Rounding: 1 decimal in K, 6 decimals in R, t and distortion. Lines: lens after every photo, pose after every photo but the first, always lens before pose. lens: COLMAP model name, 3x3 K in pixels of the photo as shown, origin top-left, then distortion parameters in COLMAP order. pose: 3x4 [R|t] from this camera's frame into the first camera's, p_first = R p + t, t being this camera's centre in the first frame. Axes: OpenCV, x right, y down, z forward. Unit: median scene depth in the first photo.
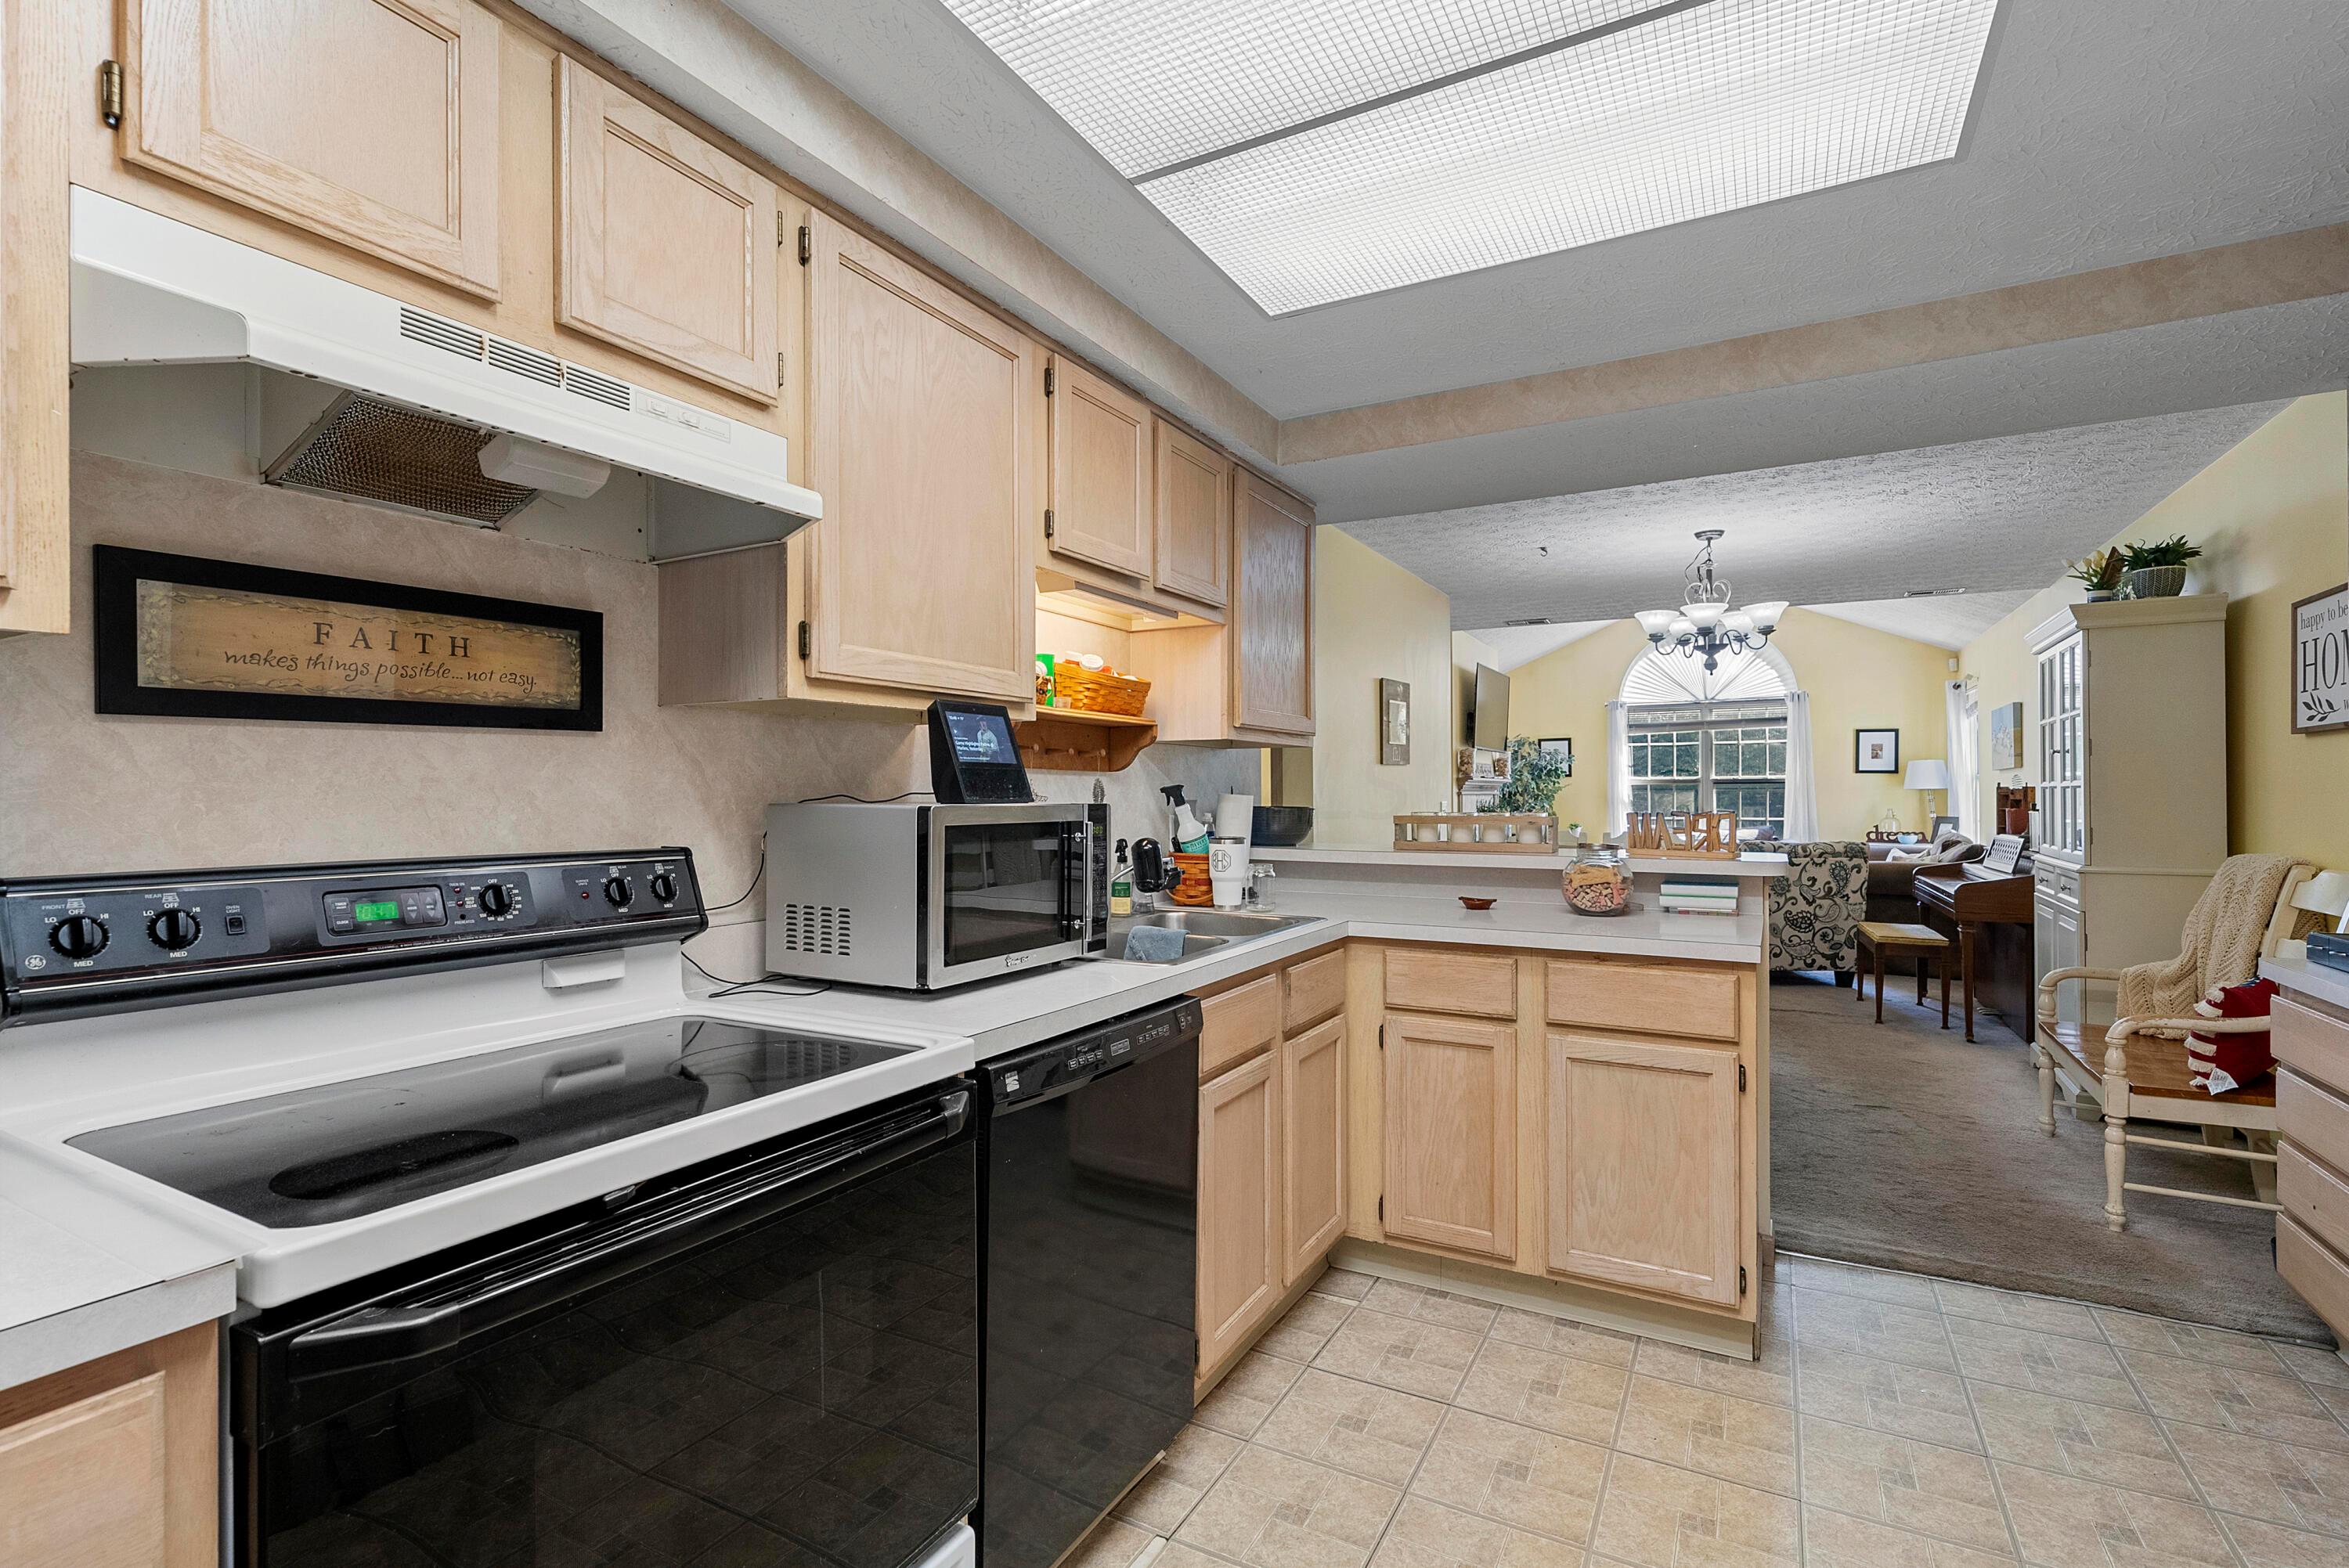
lens RADIAL K [[1085.3, 0, 1162.7], [0, 1085.3, 789.3], [0, 0, 1]] dist [0.001957, -0.000569]
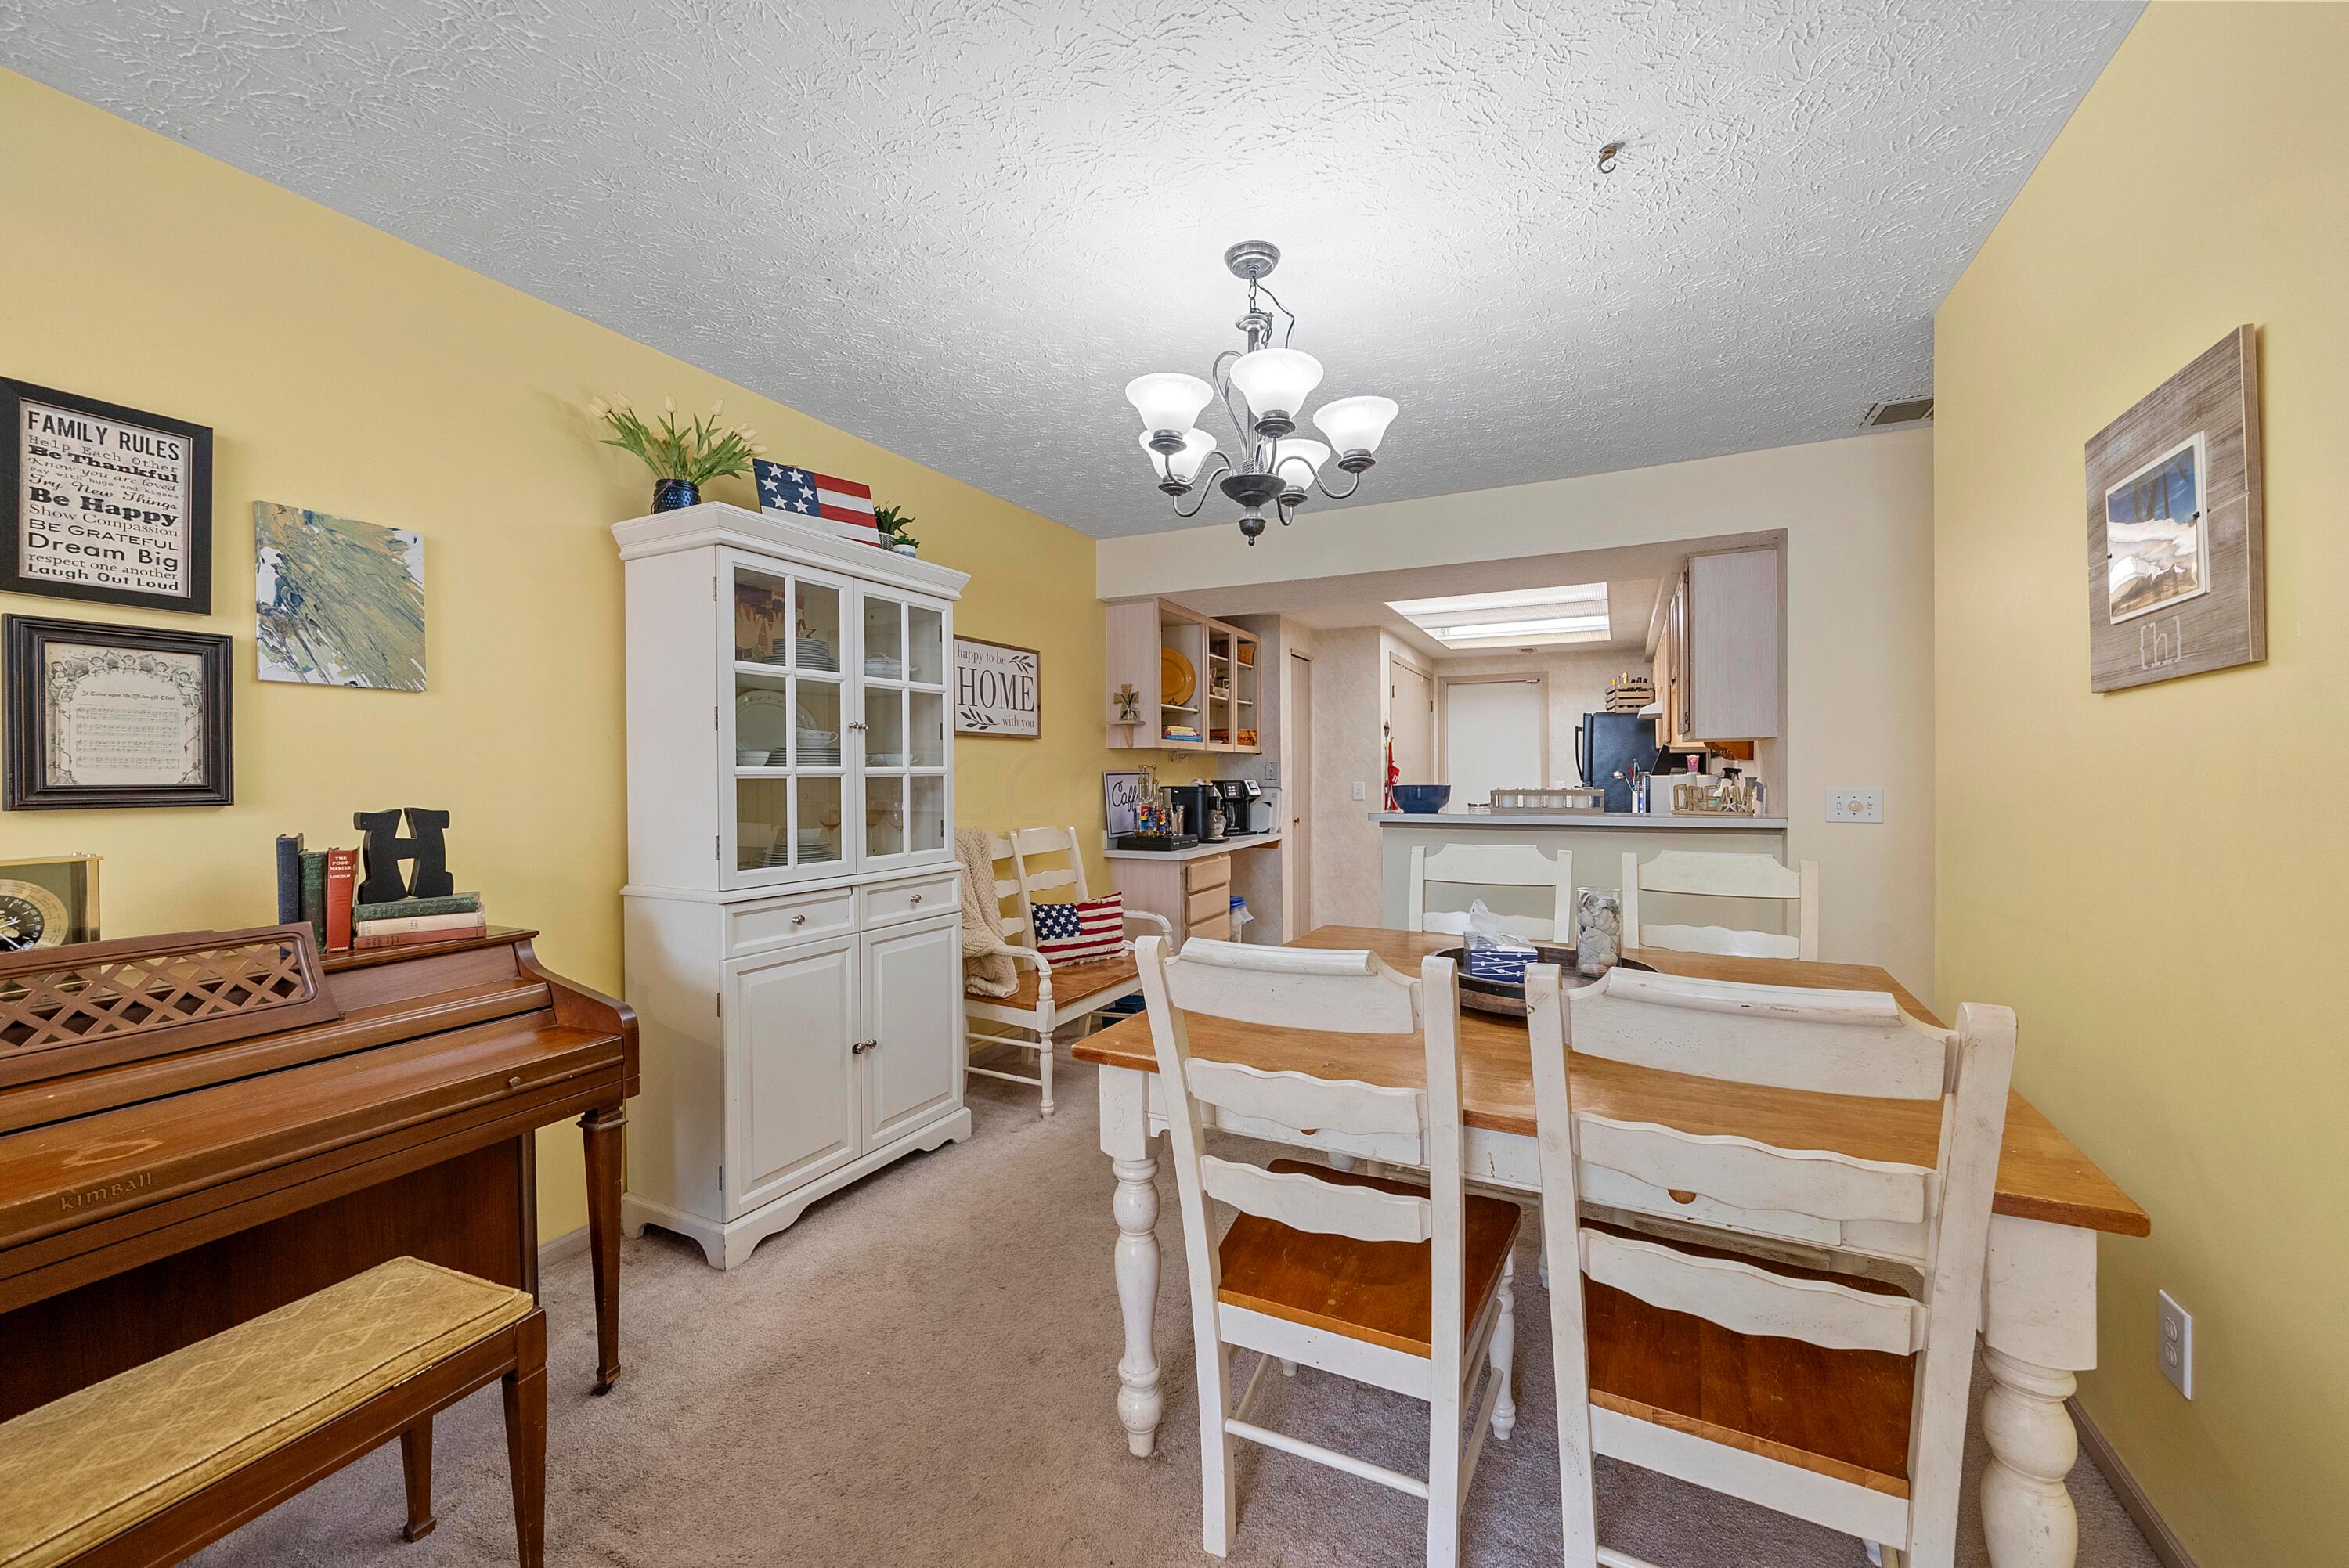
lens RADIAL K [[916.5, 0, 1182.0], [0, 916.5, 777.8], [0, 0, 1]] dist [-0.003133, 0.000504]
pose [[-0.998577, 0.009470, -0.052478, 0.930316], [0.009374, 0.999954, 0.002086, 0.000265], [0.052495, 0.001592, -0.998620, 2.335113]]
